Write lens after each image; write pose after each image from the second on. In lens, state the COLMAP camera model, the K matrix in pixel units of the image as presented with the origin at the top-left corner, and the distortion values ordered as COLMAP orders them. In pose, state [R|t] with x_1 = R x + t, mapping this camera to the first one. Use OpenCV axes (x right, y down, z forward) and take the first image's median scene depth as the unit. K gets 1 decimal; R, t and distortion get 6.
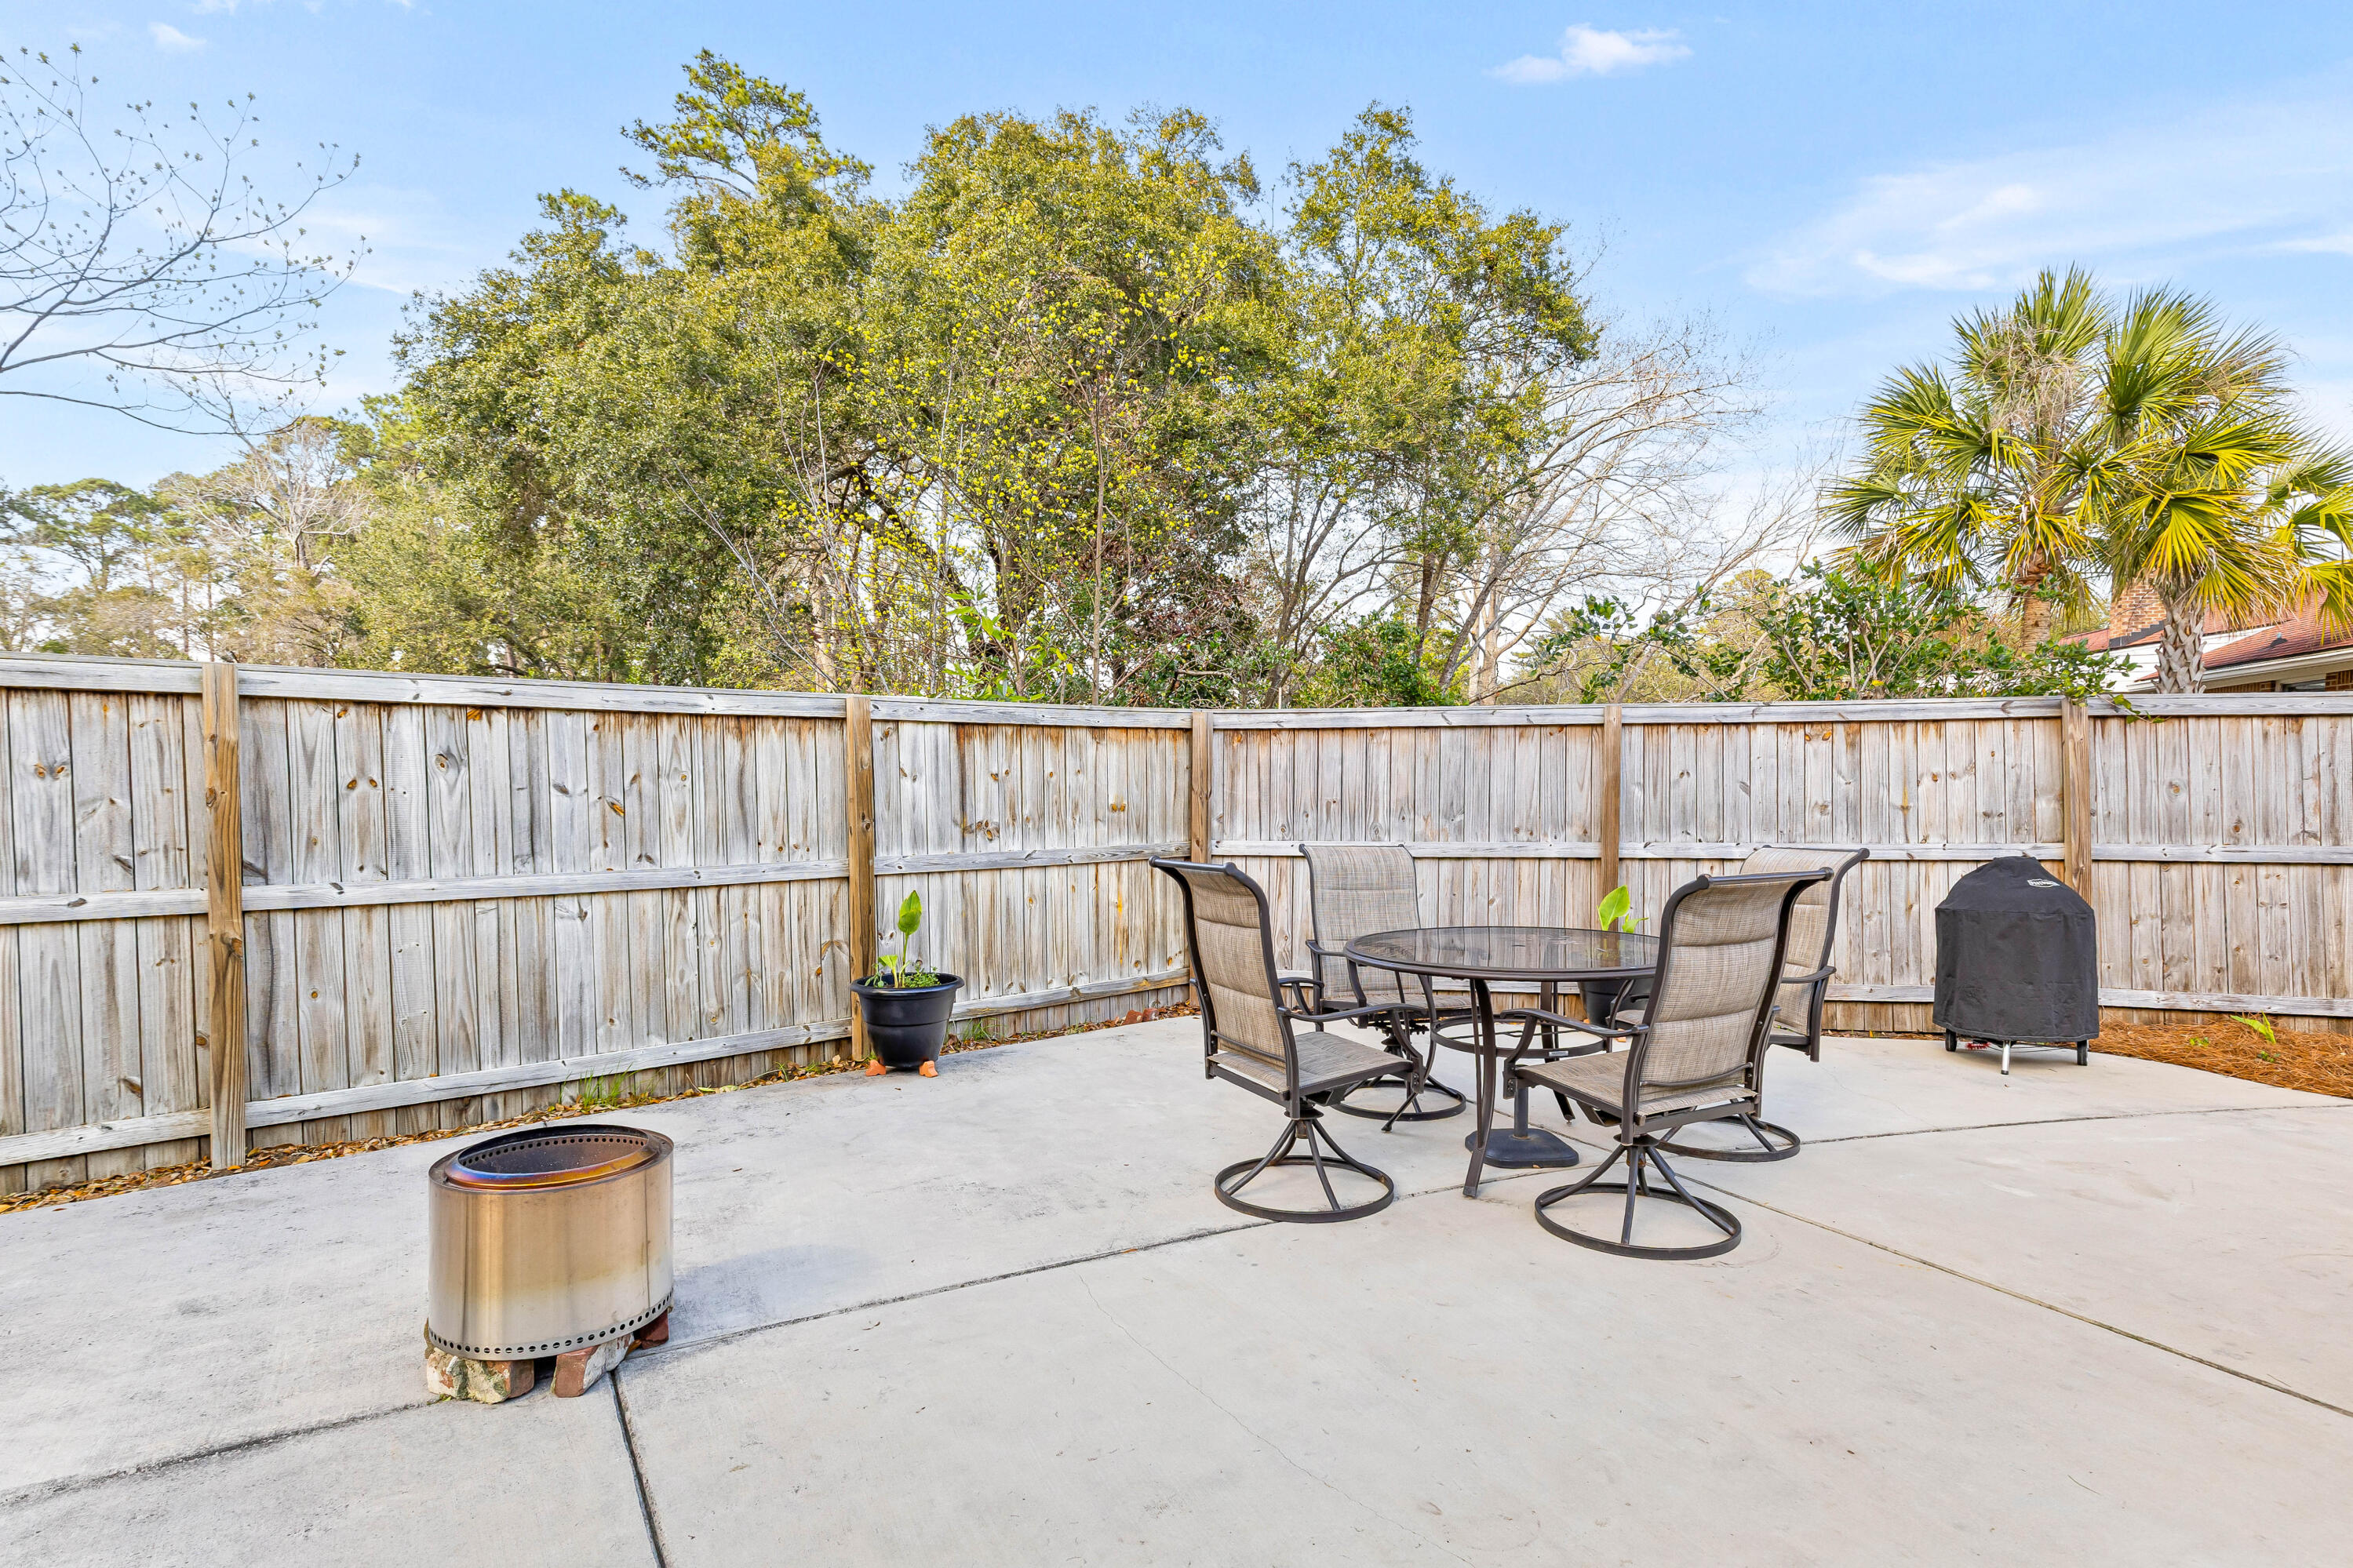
lens RADIAL K [[1212.7, 0, 1195.0], [0, 1212.7, 867.7], [0, 0, 1]] dist [0.010788, -0.002428]
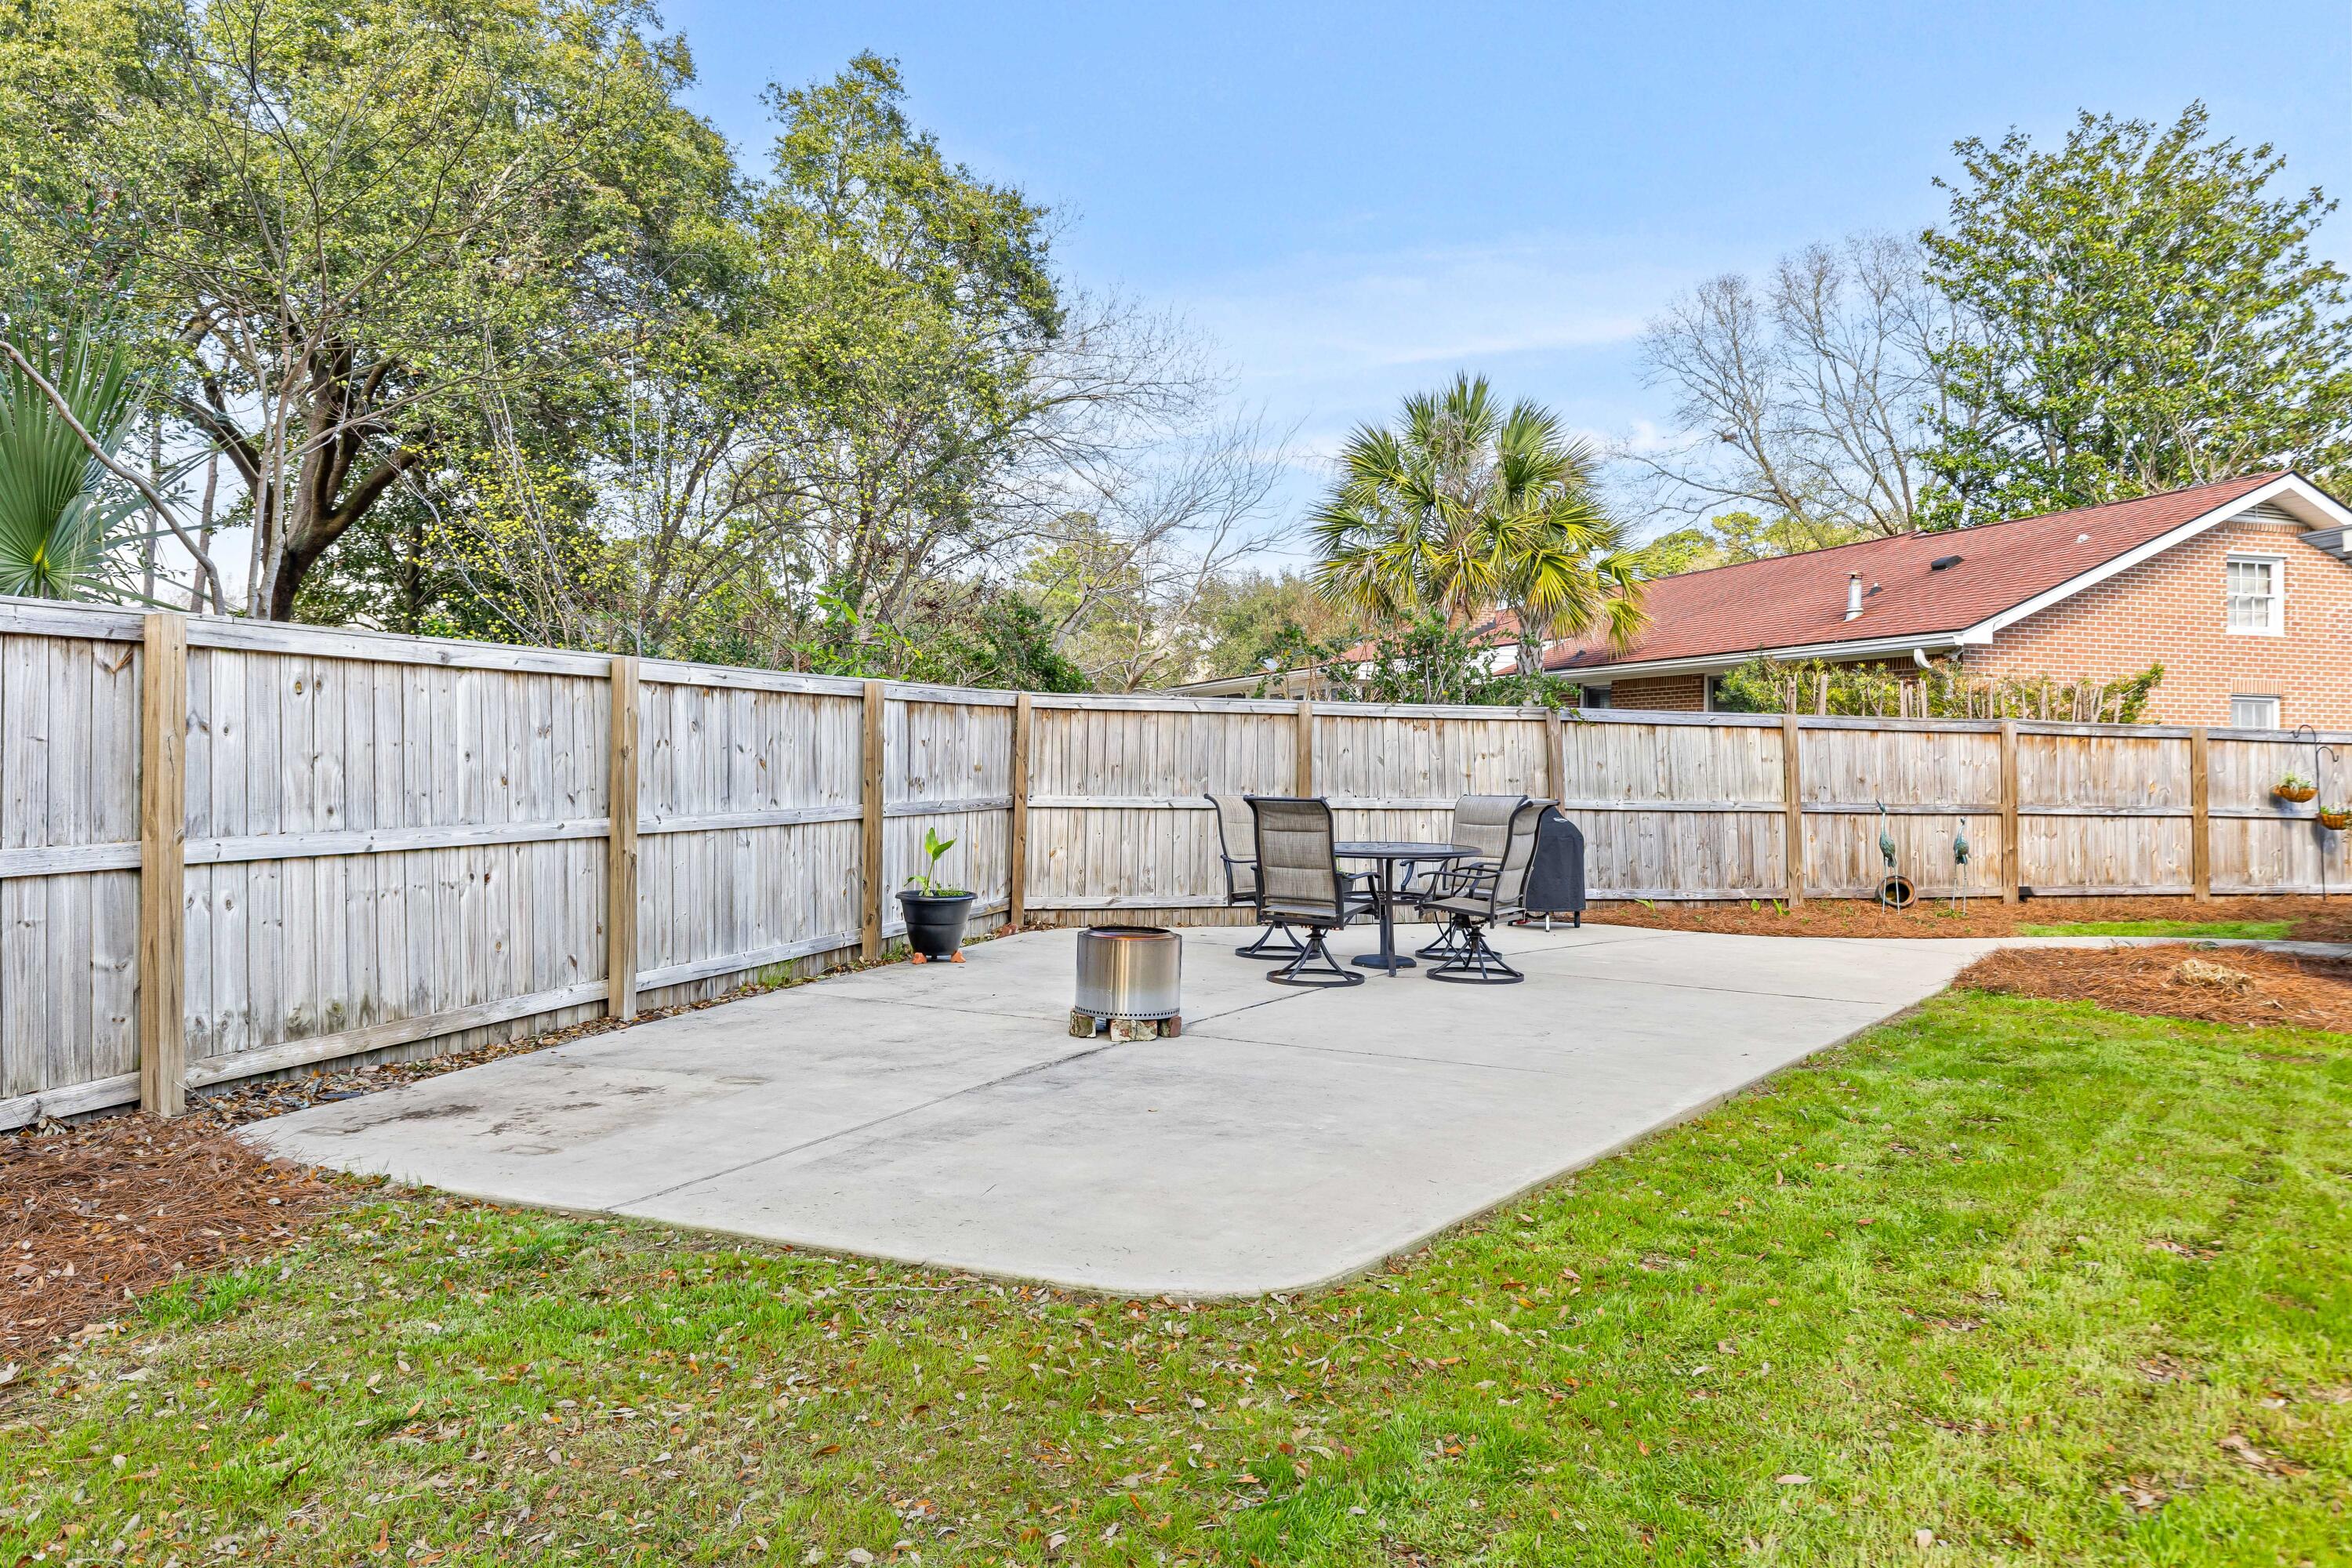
lens RADIAL K [[1593.0, 0, 1173.5], [0, 1593.0, 778.1], [0, 0, 1]] dist [0.009051, -0.002104]
pose [[0.869047, 0.010562, 0.494618, -0.716559], [0.013481, 0.998895, -0.045016, 0.038832], [-0.494547, 0.045789, 0.867944, -0.549109]]
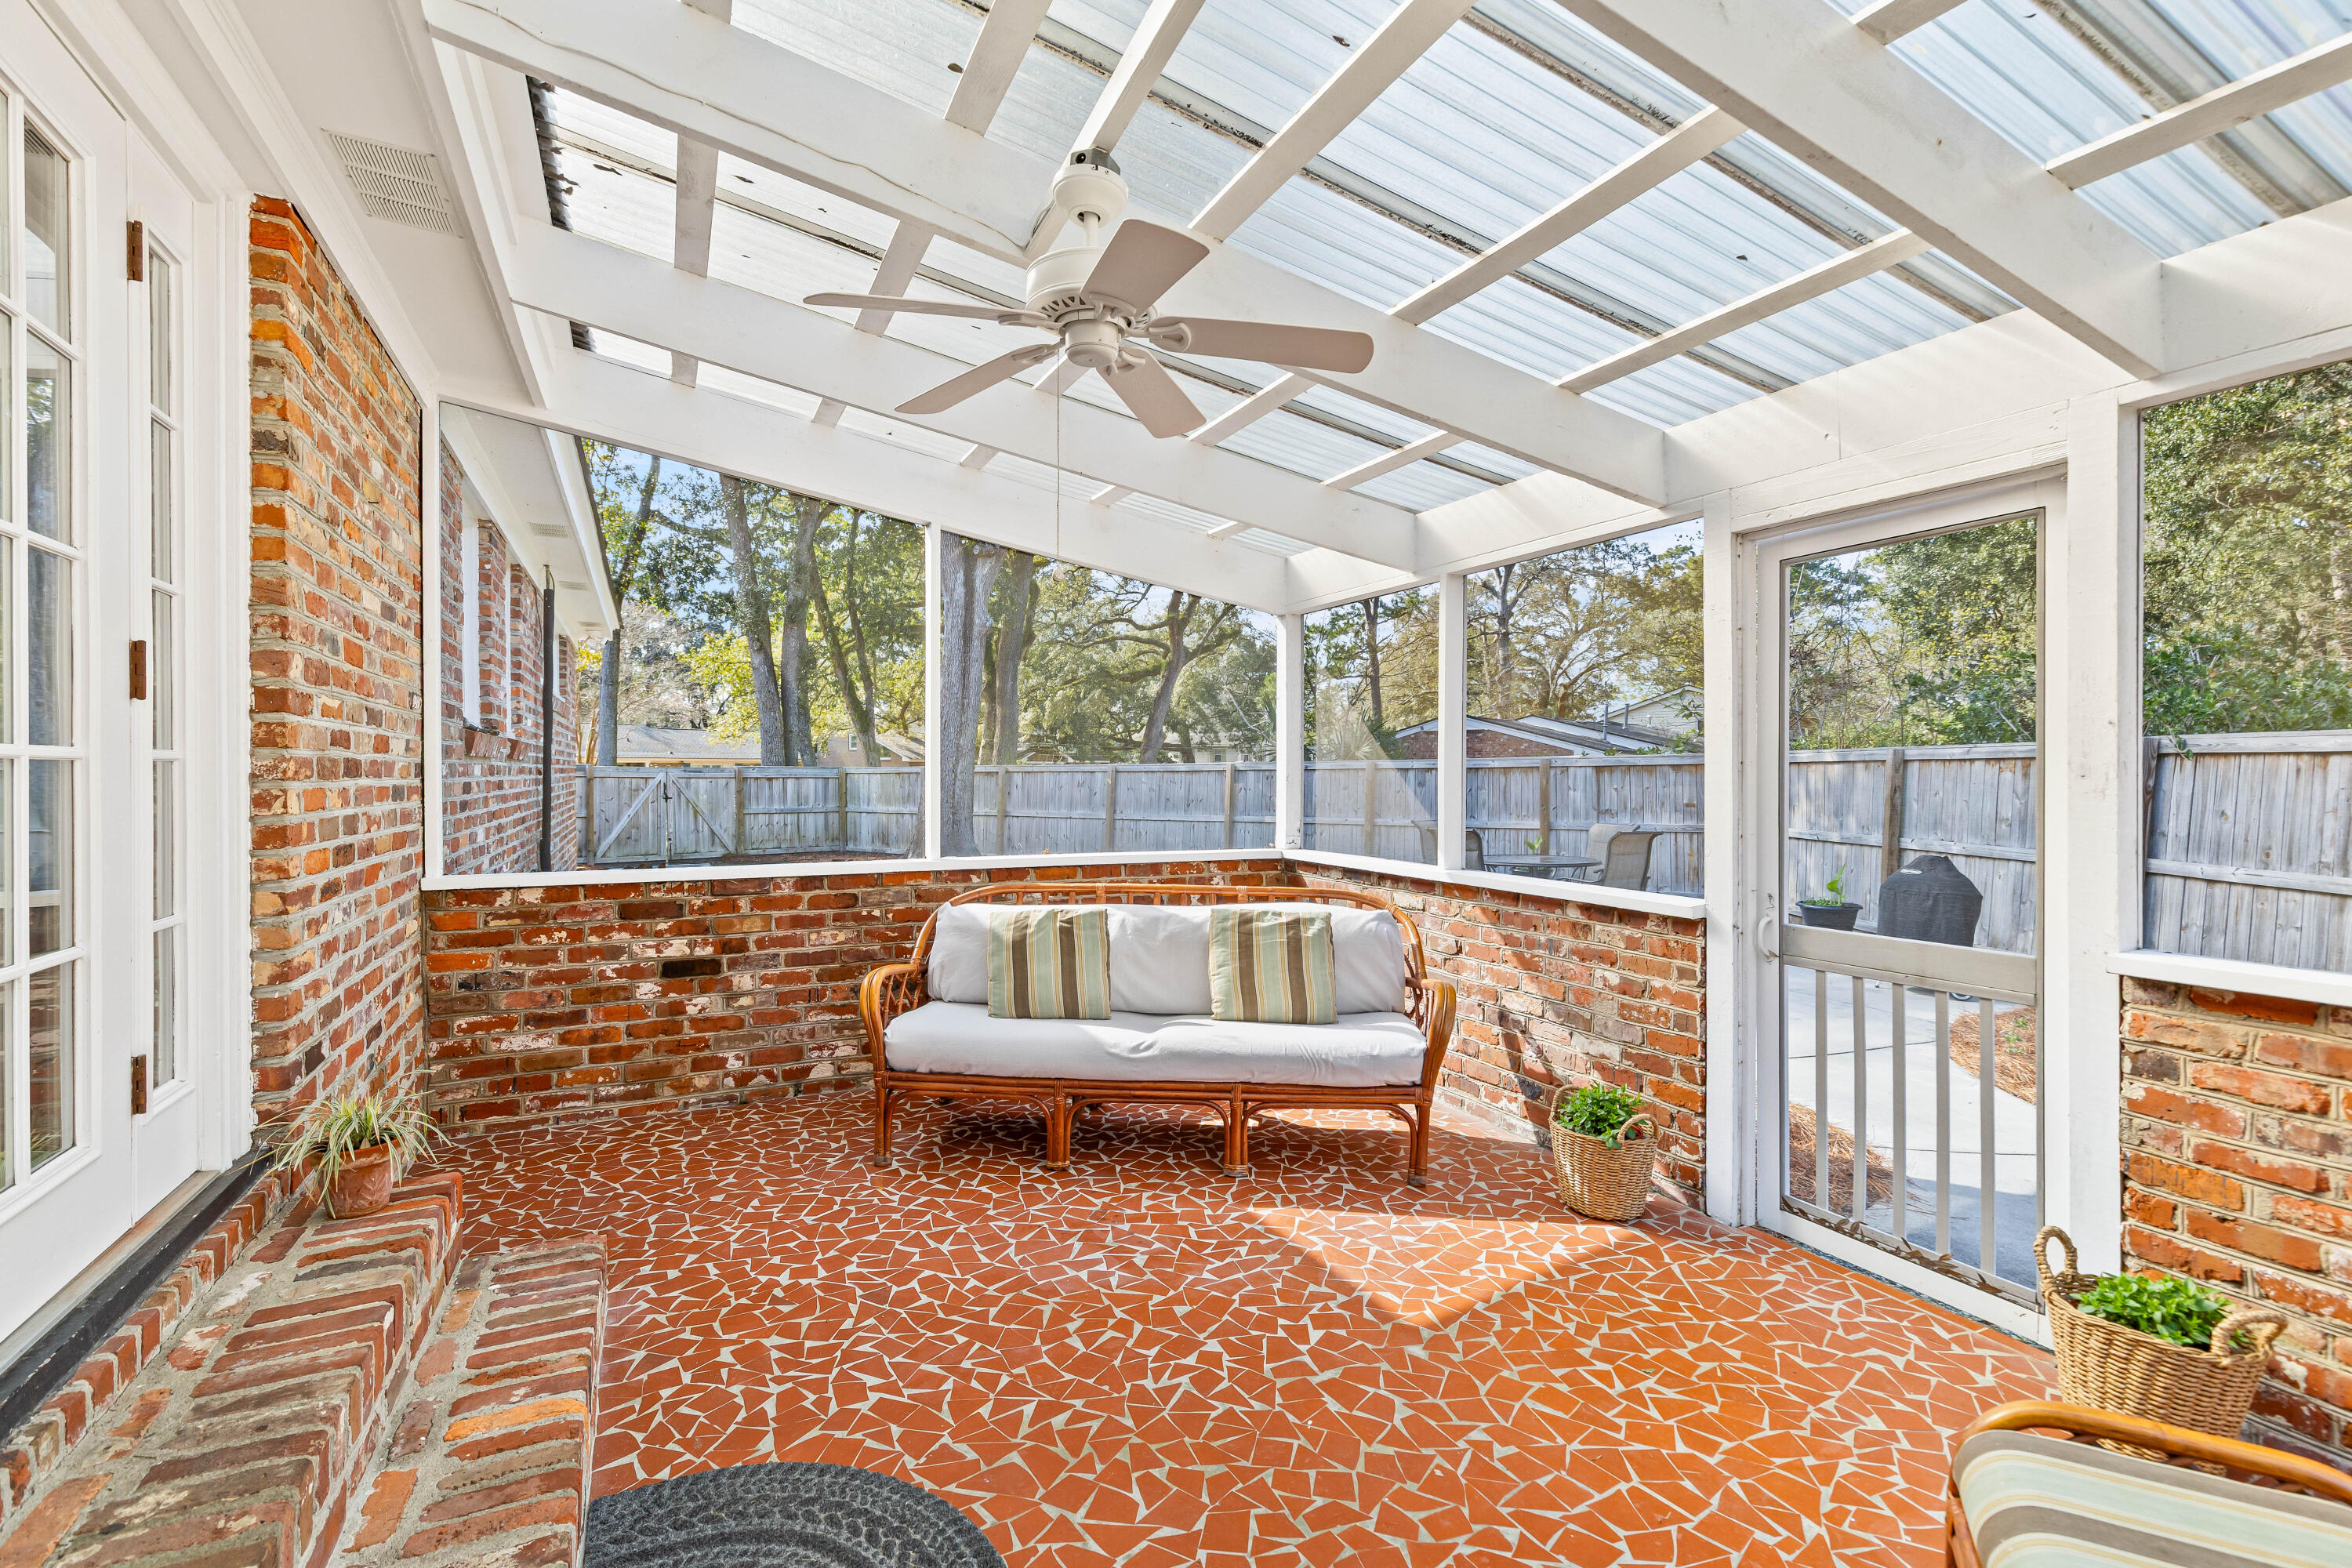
lens RADIAL K [[1064.7, 0, 1172.7], [0, 1064.7, 774.6], [0, 0, 1]] dist [0.007127, -0.000837]
pose [[0.179640, 0.002992, -0.983728, 1.499810], [-0.055207, 0.998450, -0.007045, -0.039916], [0.982182, 0.055574, 0.179527, -0.137176]]
